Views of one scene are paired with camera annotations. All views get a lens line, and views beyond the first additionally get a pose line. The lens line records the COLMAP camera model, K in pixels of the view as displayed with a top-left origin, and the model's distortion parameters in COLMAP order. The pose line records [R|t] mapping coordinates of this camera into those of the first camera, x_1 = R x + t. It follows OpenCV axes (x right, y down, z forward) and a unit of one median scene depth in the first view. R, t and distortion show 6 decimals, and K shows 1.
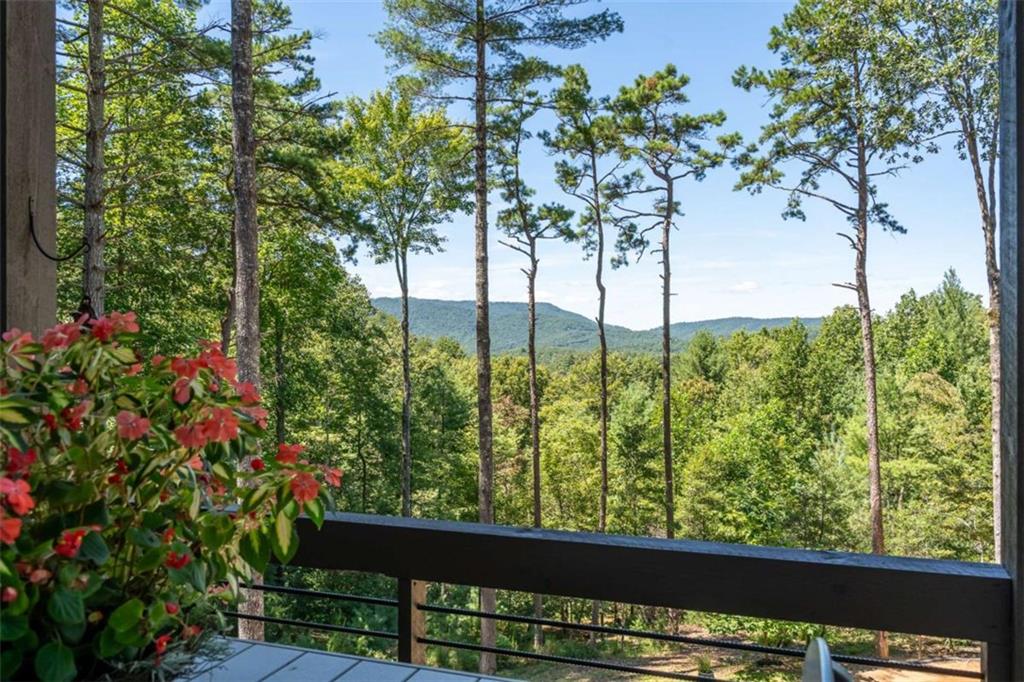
lens RADIAL K [[814.5, 0, 510.3], [0, 814.5, 344.1], [0, 0, 1]] dist [-0.003973, 0.013709]
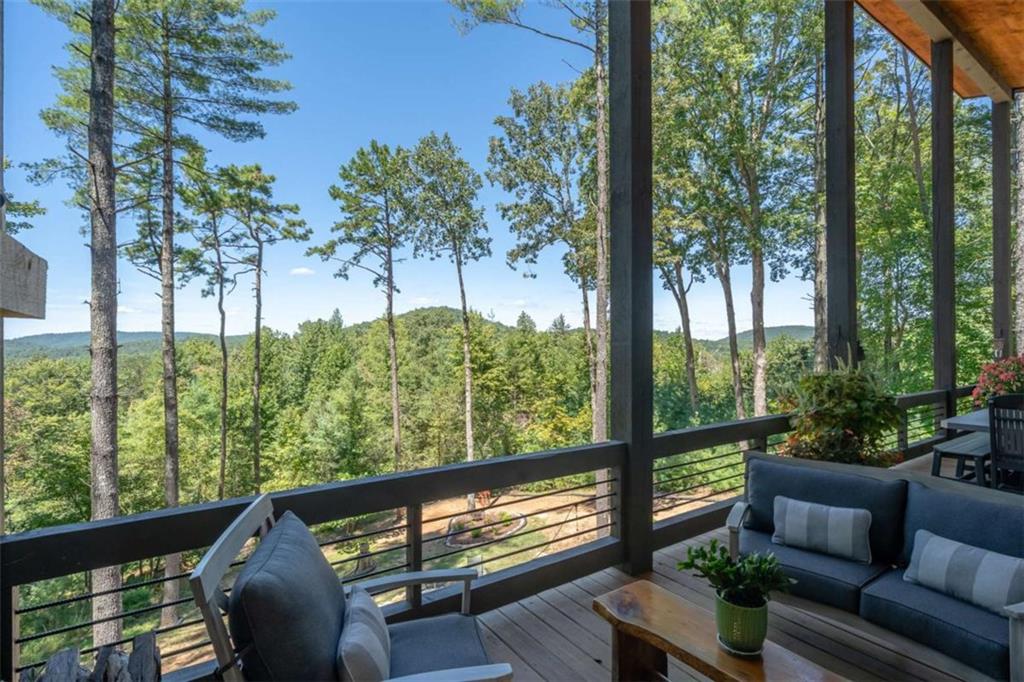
lens RADIAL K [[503.3, 0, 506.8], [0, 503.3, 342.5], [0, 0, 1]] dist [0.029469, 0.000669]
pose [[0.566269, 0.003124, 0.824215, -0.319817], [0.008041, 0.999924, -0.009315, -0.005116], [-0.824181, 0.011903, 0.566201, 0.108391]]
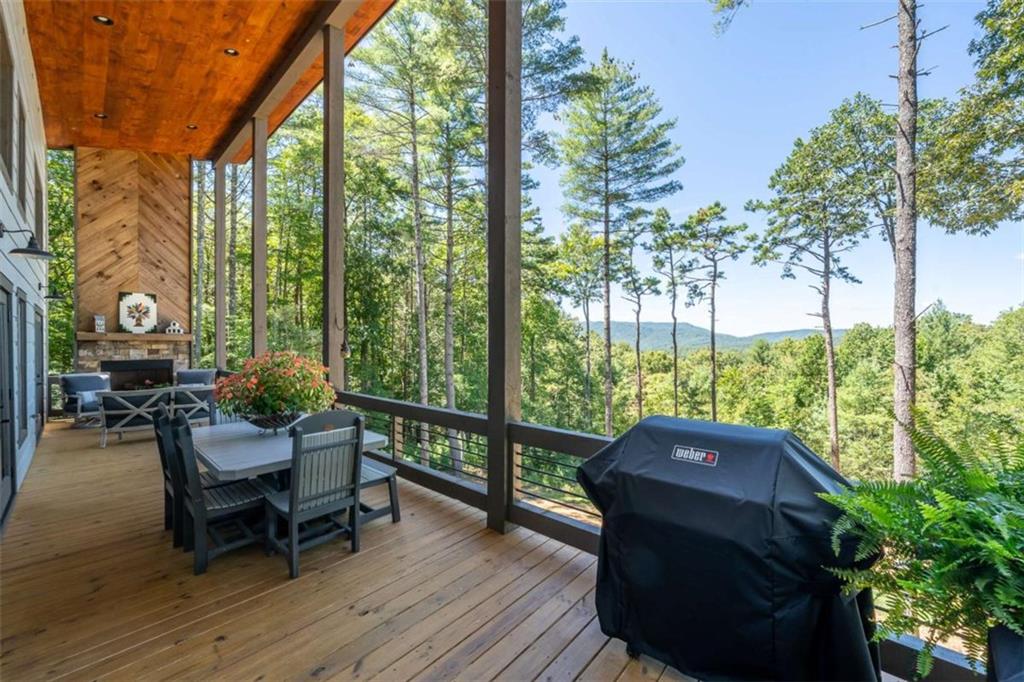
lens RADIAL K [[391.8, 0, 513.5], [0, 391.8, 348.8], [0, 0, 1]] dist [-0.001665, -0.000439]
pose [[0.931229, 0.008649, -0.364332, 0.092418], [-0.003987, 0.999900, 0.013546, -0.004643], [0.364413, -0.011162, 0.931170, -0.043510]]
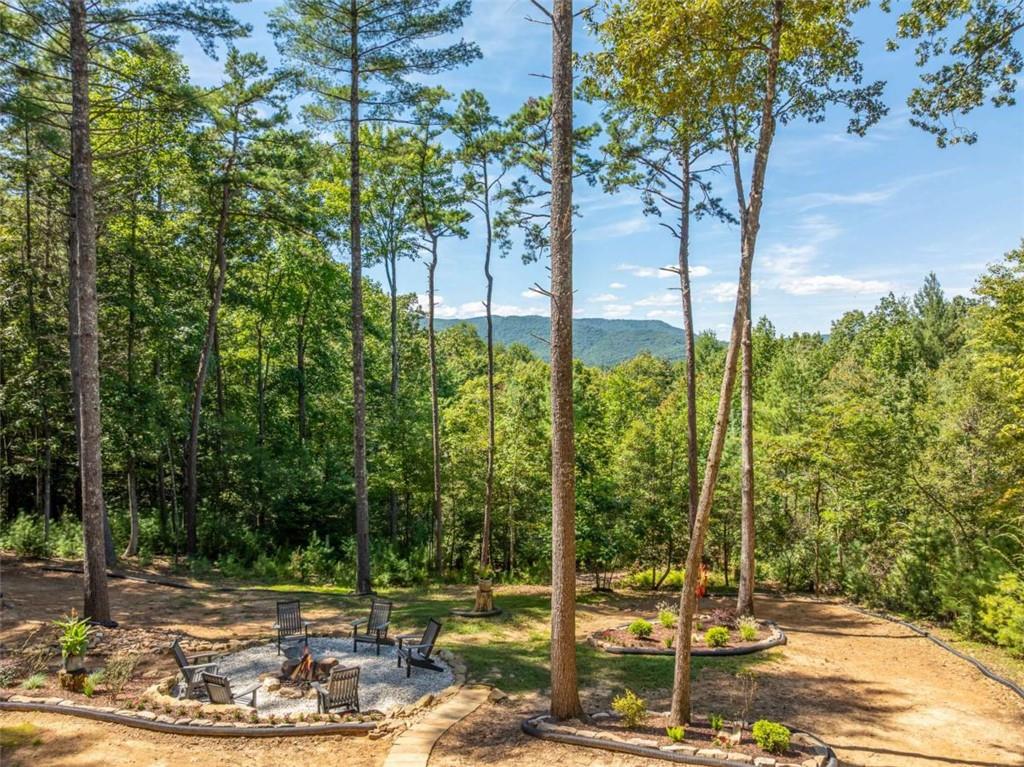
lens RADIAL K [[721.9, 0, 513.3], [0, 721.9, 382.6], [0, 0, 1]] dist [-0.018627, -0.011479]
pose [[0.986311, 0.014860, -0.164225, 0.314965], [-0.009267, 0.999352, 0.034769, 0.046803], [0.164636, -0.032771, 0.985810, -0.038703]]
